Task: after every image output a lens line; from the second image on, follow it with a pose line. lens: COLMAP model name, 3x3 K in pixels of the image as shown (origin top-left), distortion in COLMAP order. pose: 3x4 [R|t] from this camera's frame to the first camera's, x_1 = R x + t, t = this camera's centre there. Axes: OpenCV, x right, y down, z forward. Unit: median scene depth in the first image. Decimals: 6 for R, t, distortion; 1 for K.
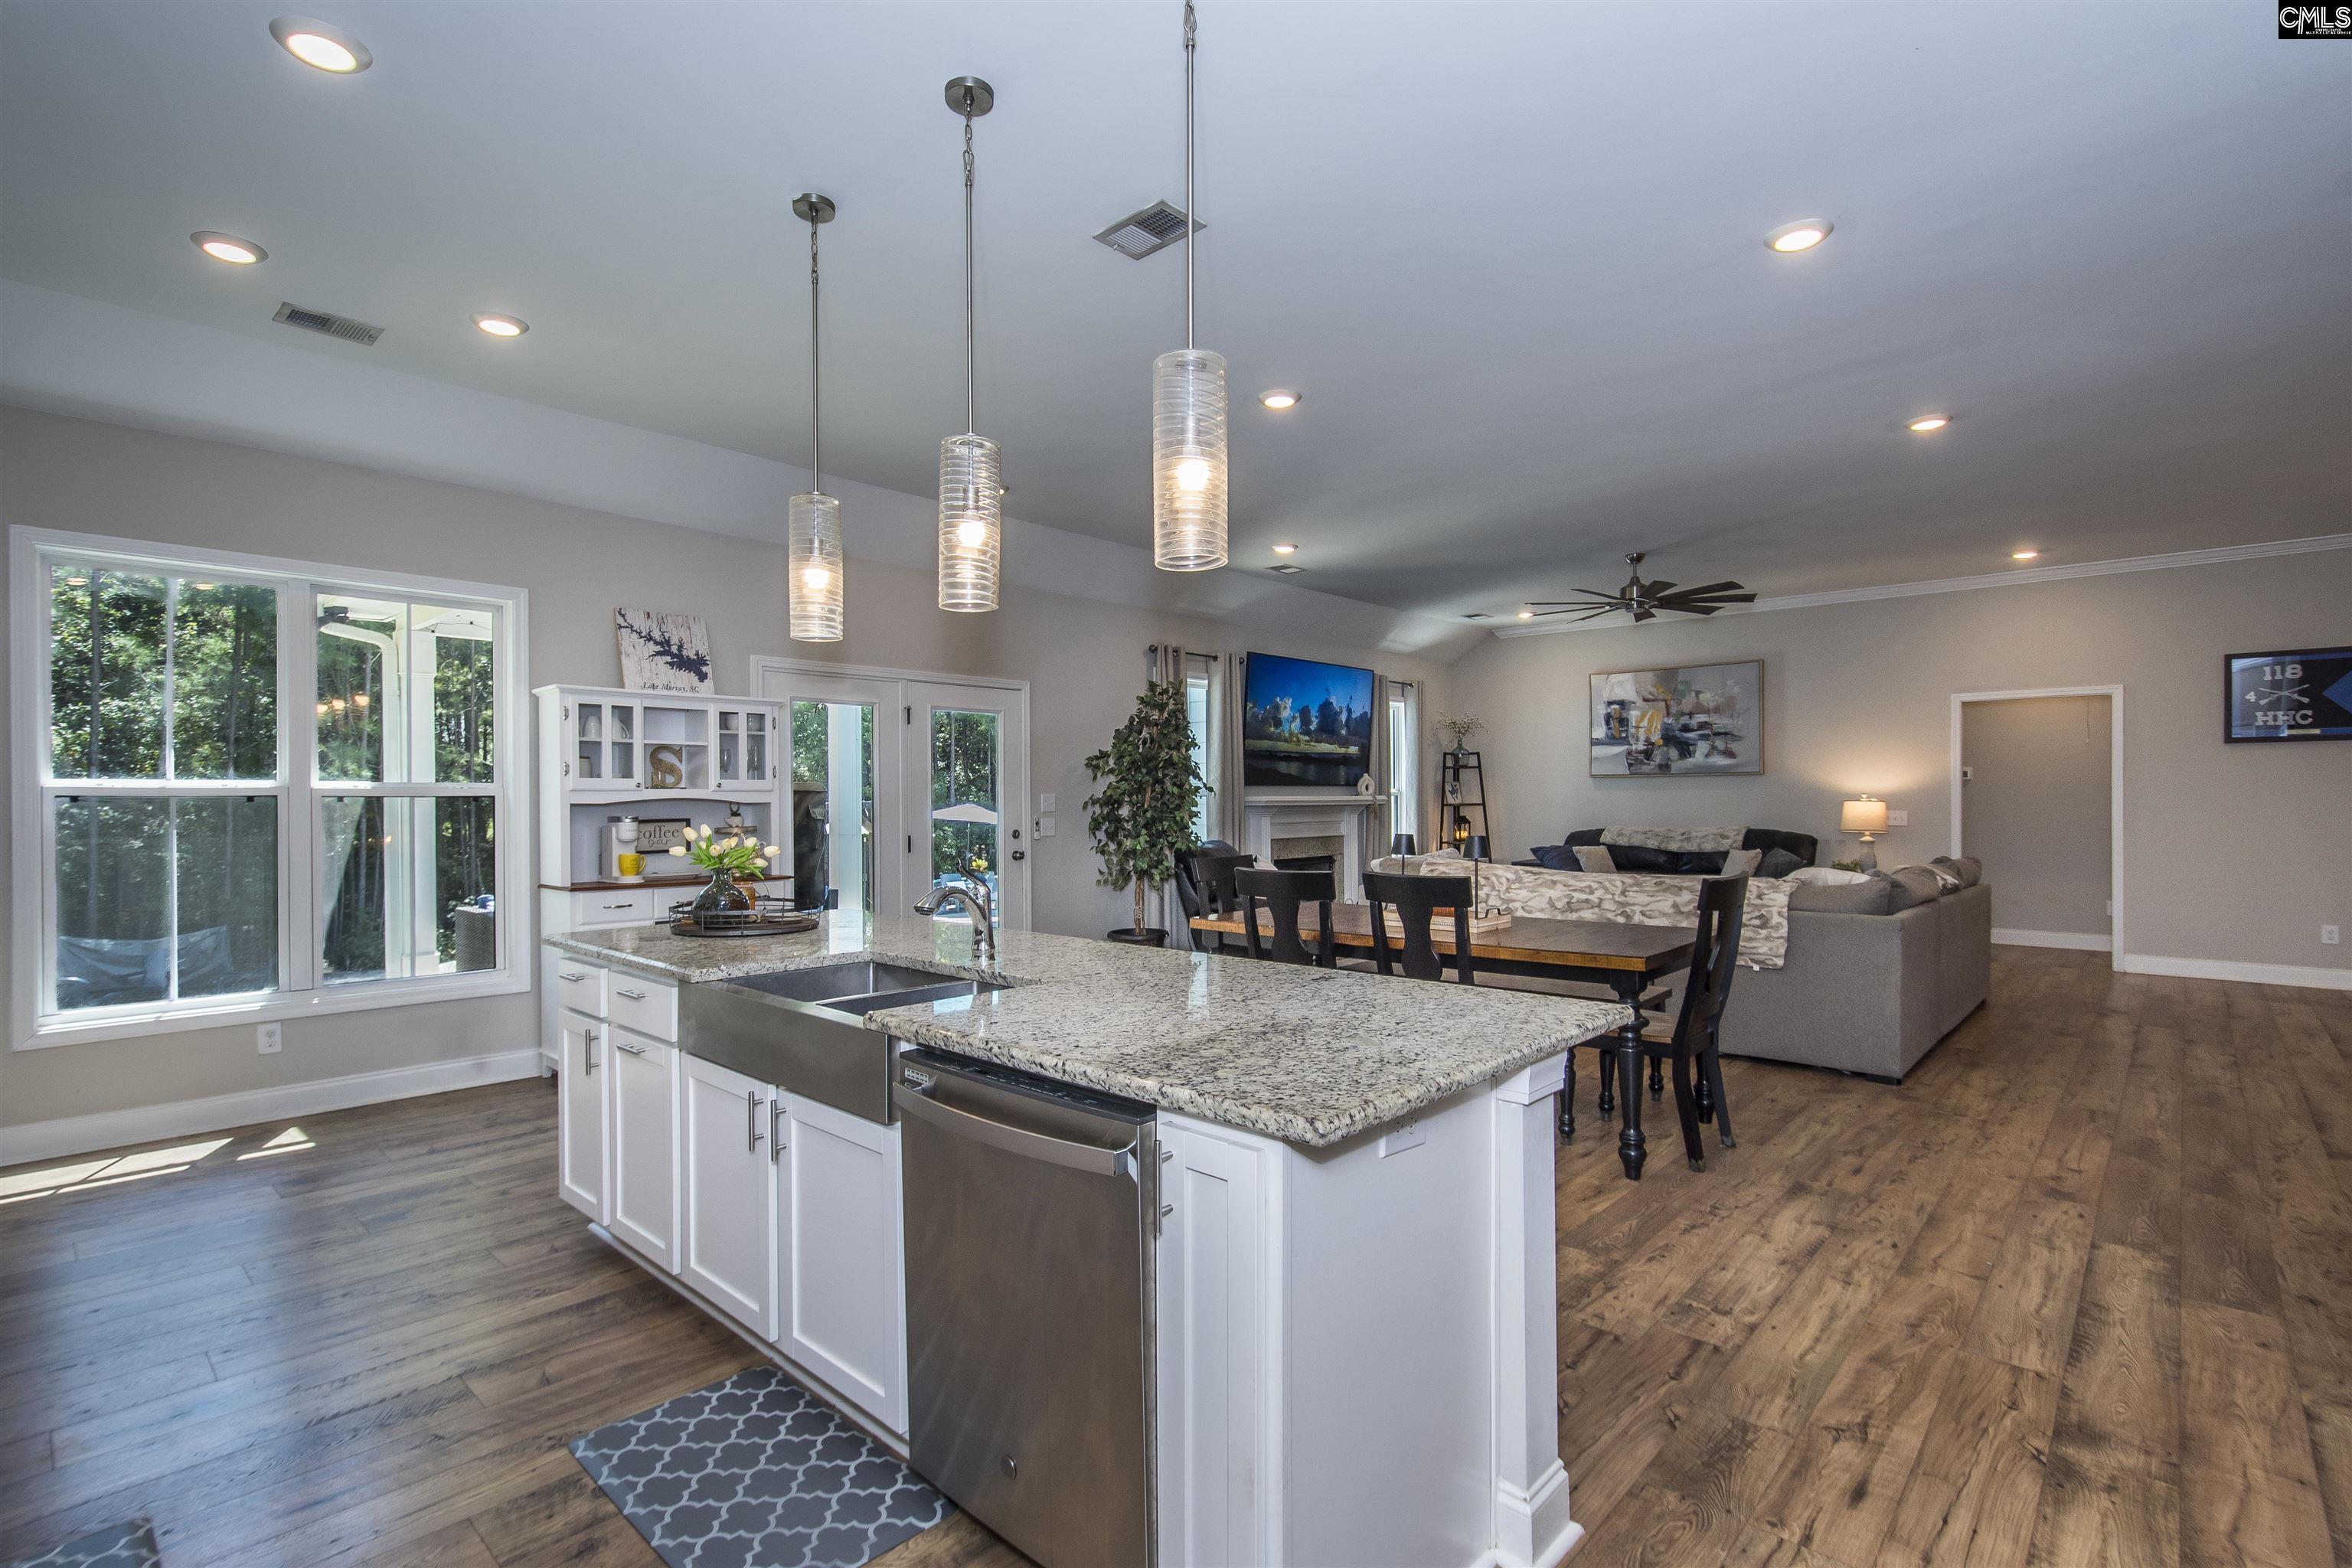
lens RADIAL K [[1094.9, 0, 1148.1], [0, 1094.9, 805.6], [0, 0, 1]] dist [0.005214, -0.004436]
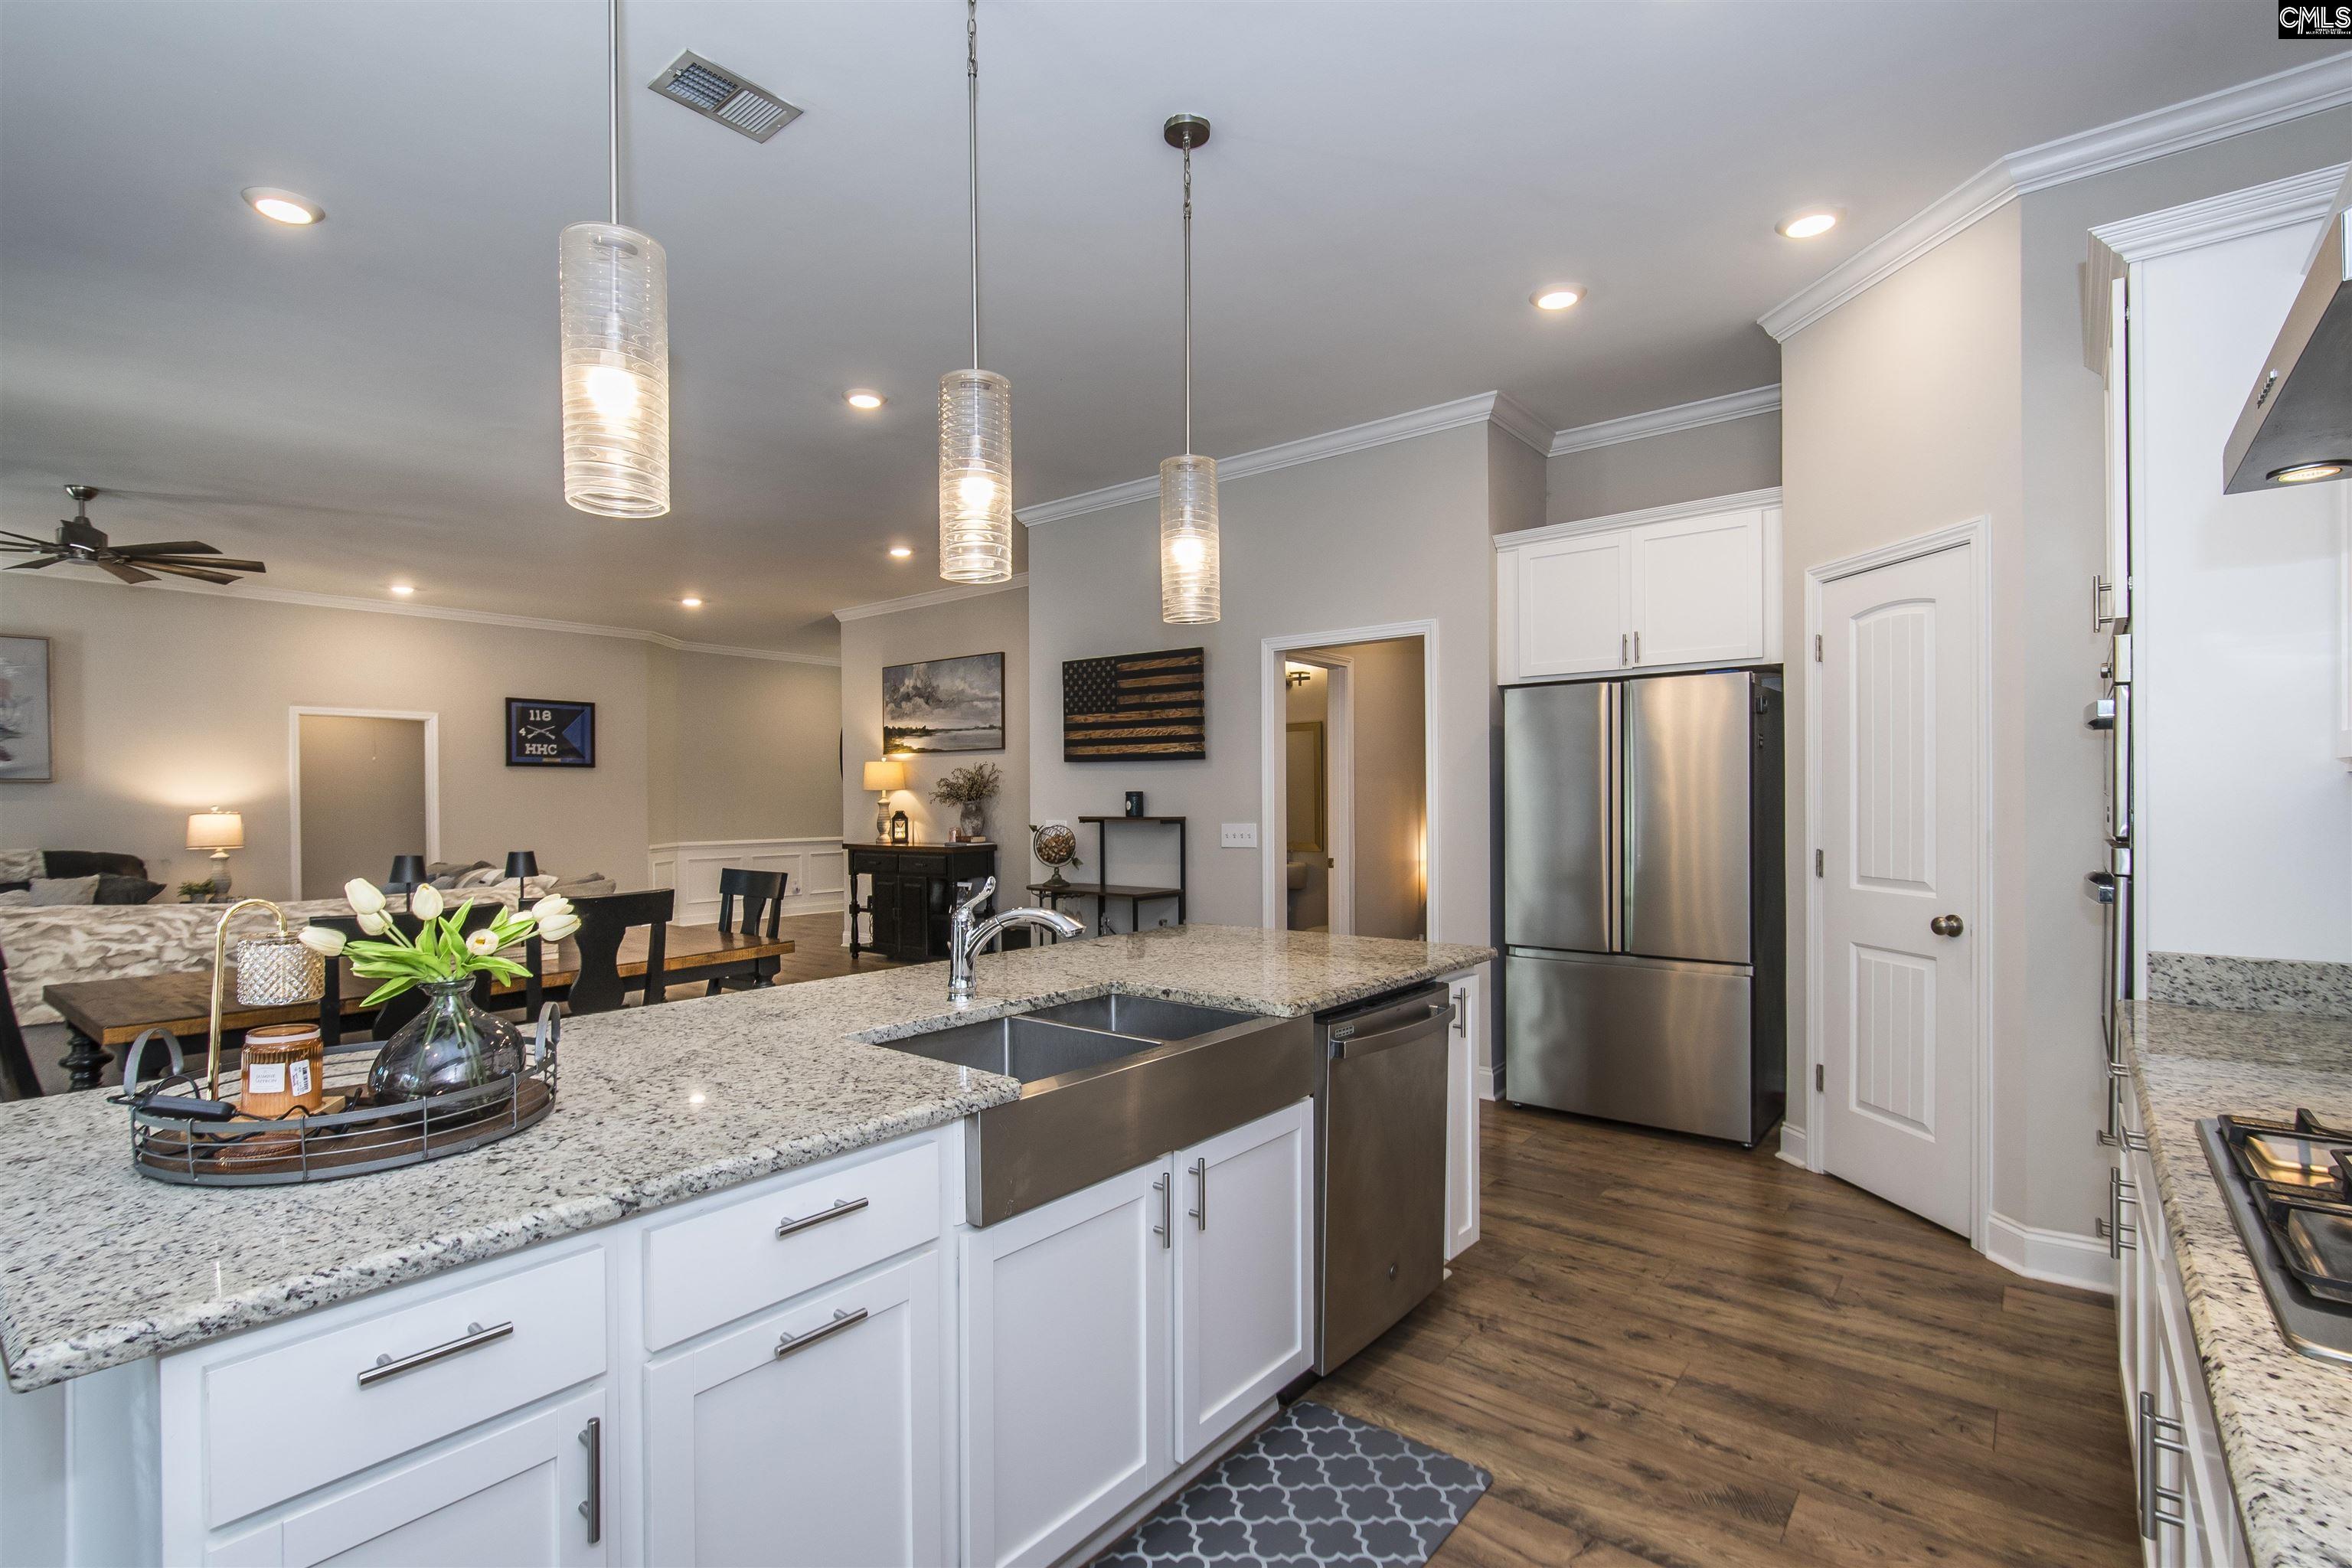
lens RADIAL K [[1094.9, 0, 1154.0], [0, 1094.9, 800.0], [0, 0, 1]] dist [0.005214, -0.004436]
pose [[-0.064893, 0.003785, 0.997885, -0.309052], [0.014529, 0.999890, -0.002847, -0.001944], [-0.997786, 0.014314, -0.064941, 0.280273]]
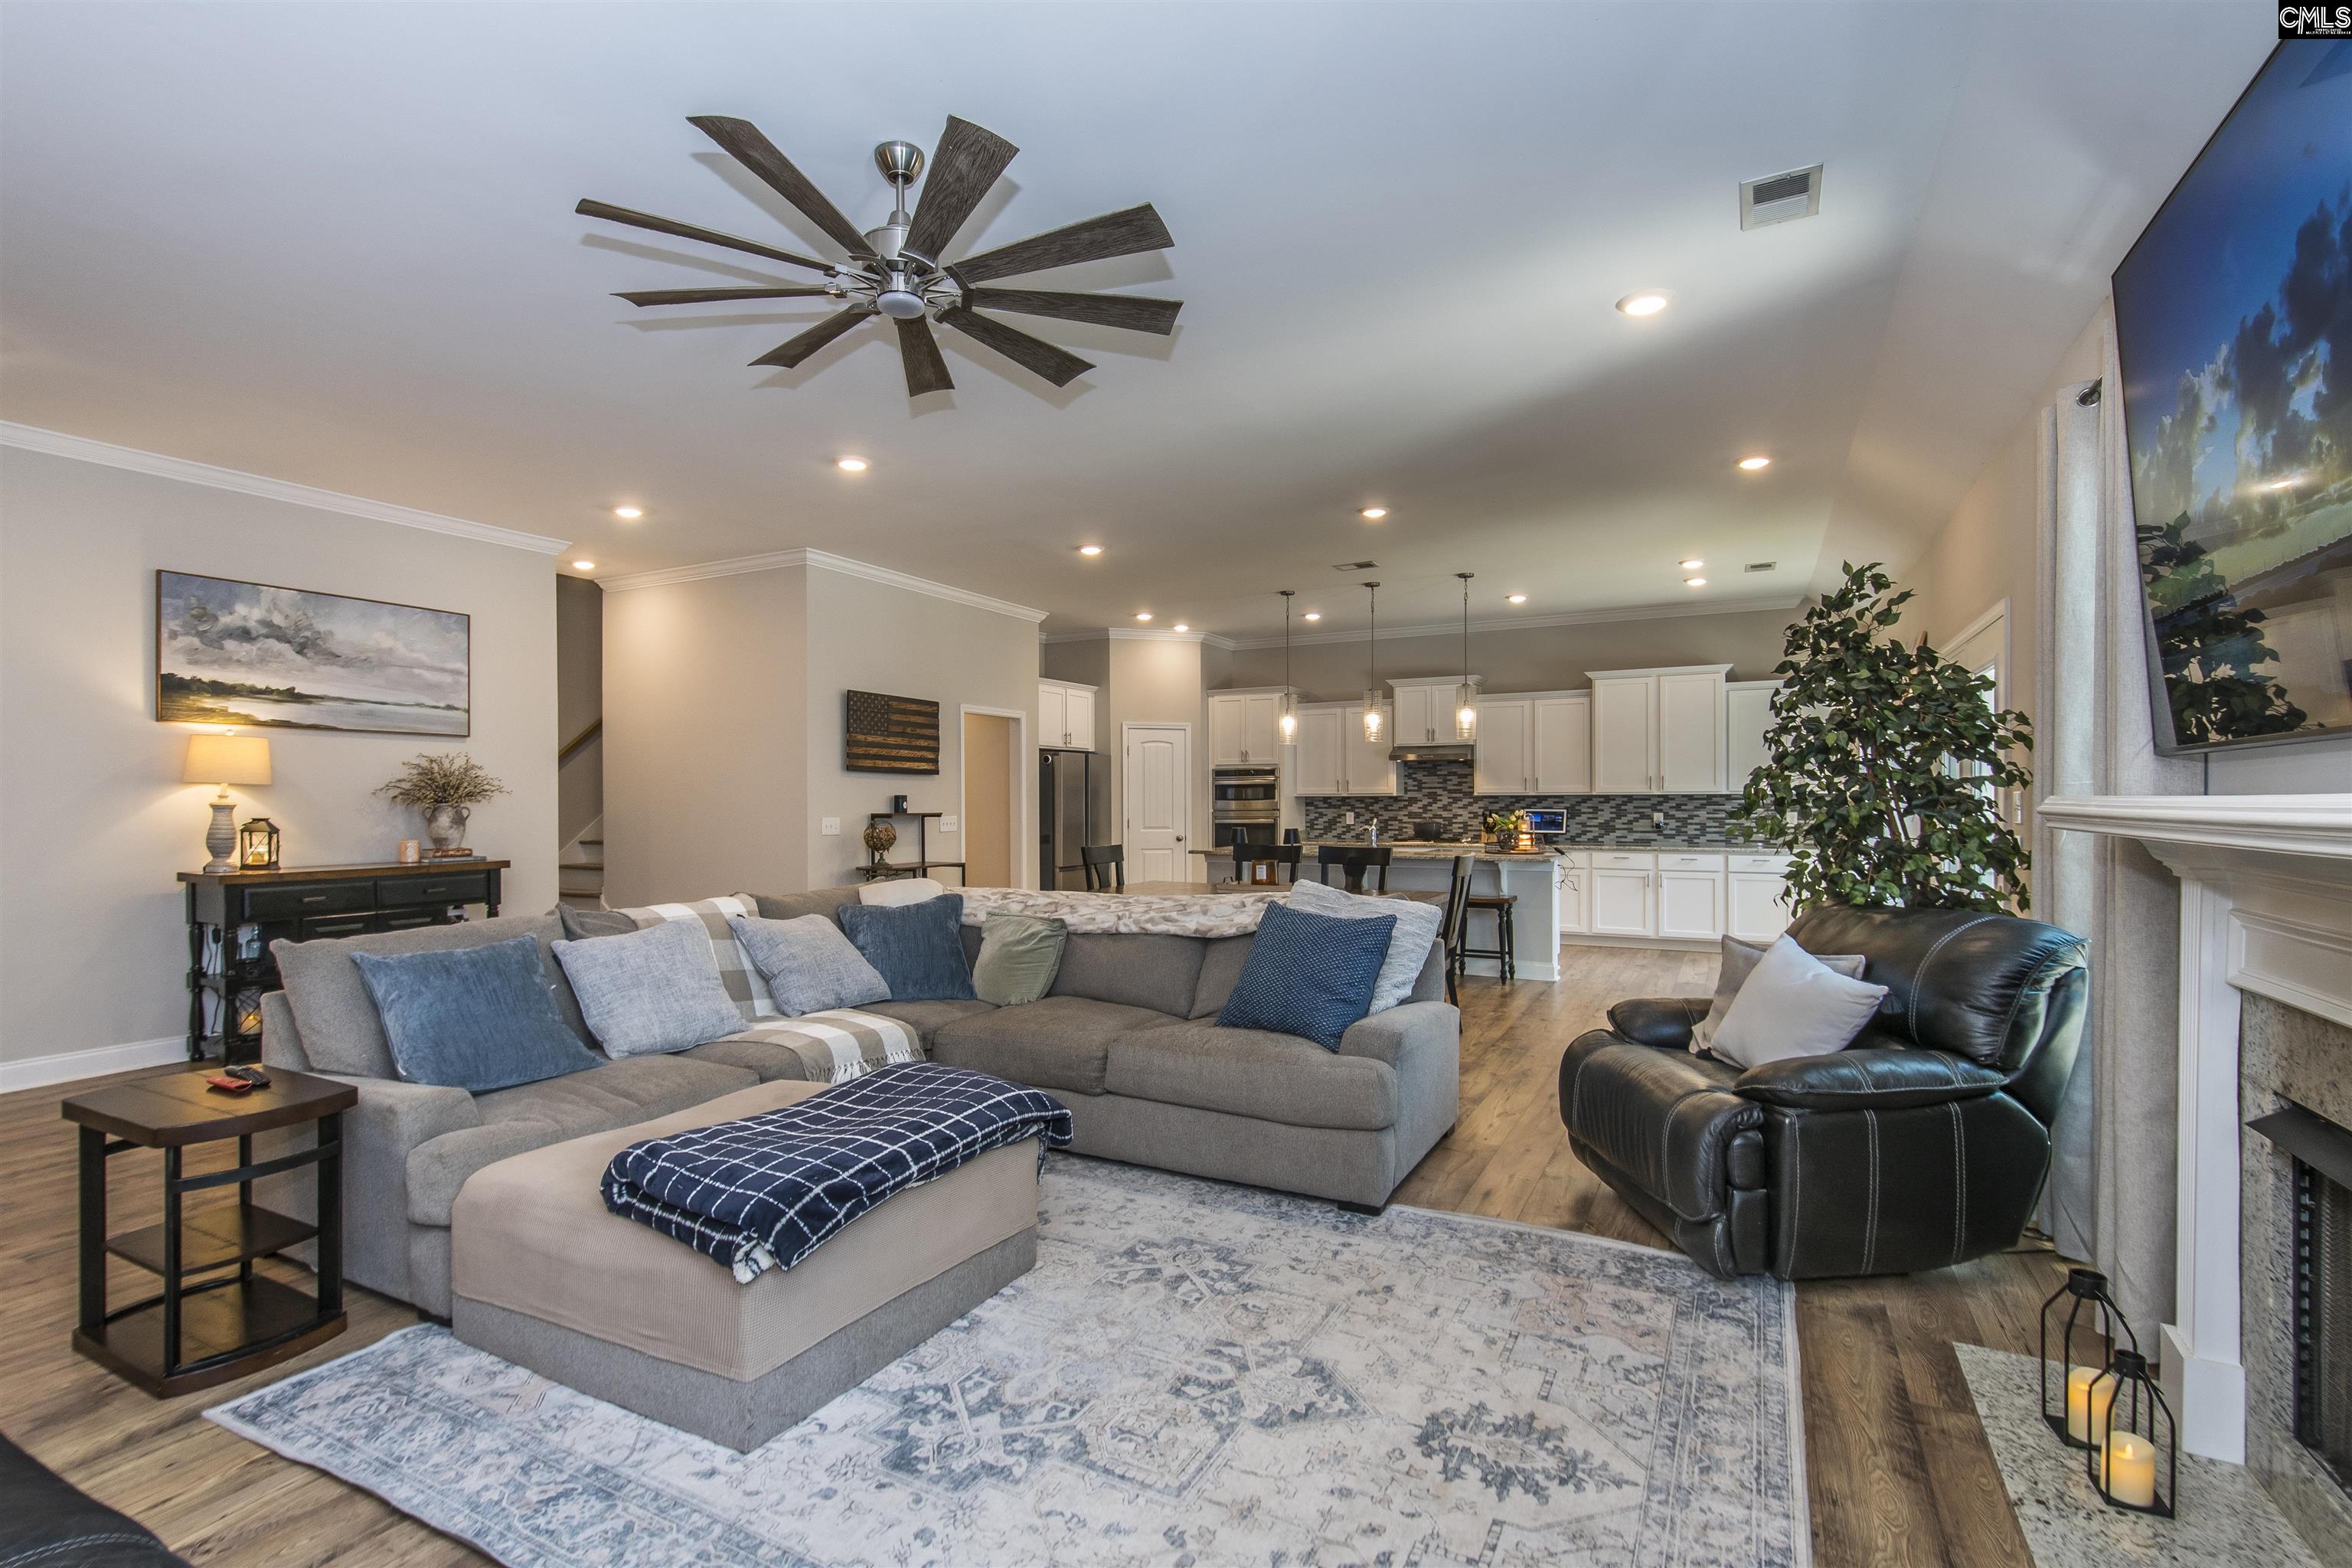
lens RADIAL K [[1094.9, 0, 1153.8], [0, 1094.9, 799.3], [0, 0, 1]] dist [0.005214, -0.004436]
pose [[-0.964733, 0.007165, -0.263134, 0.403922], [0.005749, 0.999965, 0.006153, -0.010282], [0.263168, 0.004423, -0.964740, 1.213859]]
